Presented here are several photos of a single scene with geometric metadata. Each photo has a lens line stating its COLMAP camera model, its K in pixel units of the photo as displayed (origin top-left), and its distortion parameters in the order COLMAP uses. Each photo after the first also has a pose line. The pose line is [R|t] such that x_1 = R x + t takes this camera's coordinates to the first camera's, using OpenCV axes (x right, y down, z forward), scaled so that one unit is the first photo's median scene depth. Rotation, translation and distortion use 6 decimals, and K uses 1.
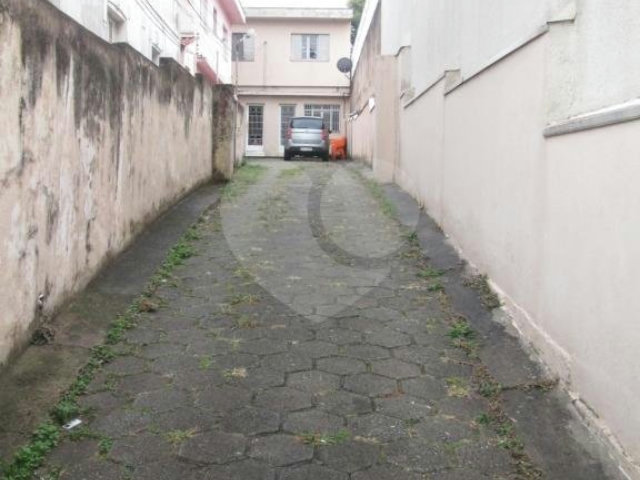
lens RADIAL K [[865.7, 0, 320.0], [0, 865.7, 240.0], [0, 0, 1]] dist [-0.112401, 0.038516]
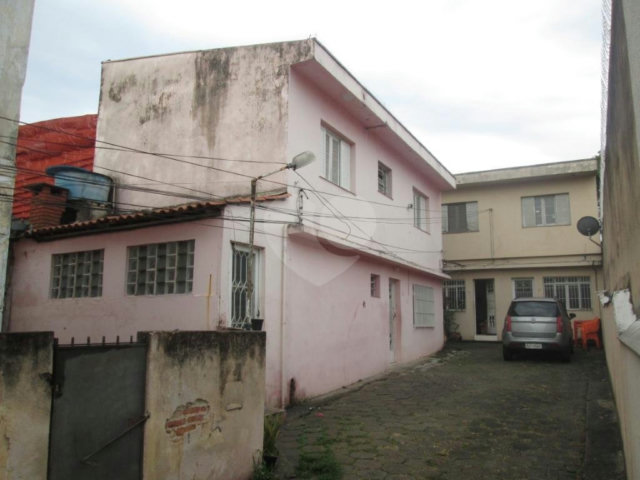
lens RADIAL K [[550.3, 0, 320.0], [0, 550.3, 240.0], [0, 0, 1]] dist [0.011499, 0.000018]
pose [[0.891206, -0.077898, -0.446859, 0.078559], [-0.016654, 0.978860, -0.203852, -0.199990], [0.453292, 0.189116, 0.871069, 1.070678]]
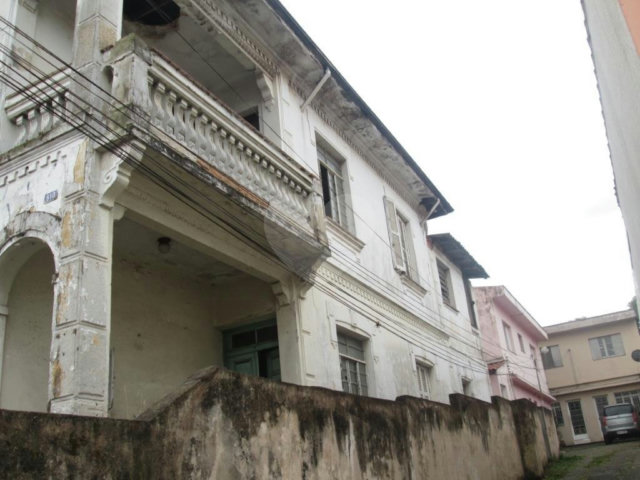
lens RADIAL K [[647.5, 0, 320.0], [0, 647.5, 240.0], [0, 0, 1]] dist [-0.050808, -0.011175]
pose [[0.881981, -0.263754, -0.390569, 0.061721], [0.082302, 0.902194, -0.423406, -0.015125], [0.464044, 0.341291, 0.817425, 0.004721]]
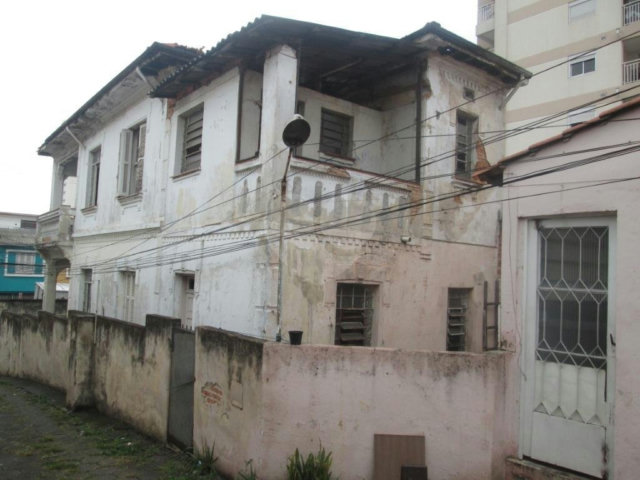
lens RADIAL K [[550.3, 0, 320.0], [0, 550.3, 240.0], [0, 0, 1]] dist [0.011499, 0.000018]
pose [[-0.807296, -0.079842, -0.584720, 0.055979], [-0.079340, 0.996495, -0.026528, -0.276764], [0.584789, 0.024976, -0.810801, 1.714449]]
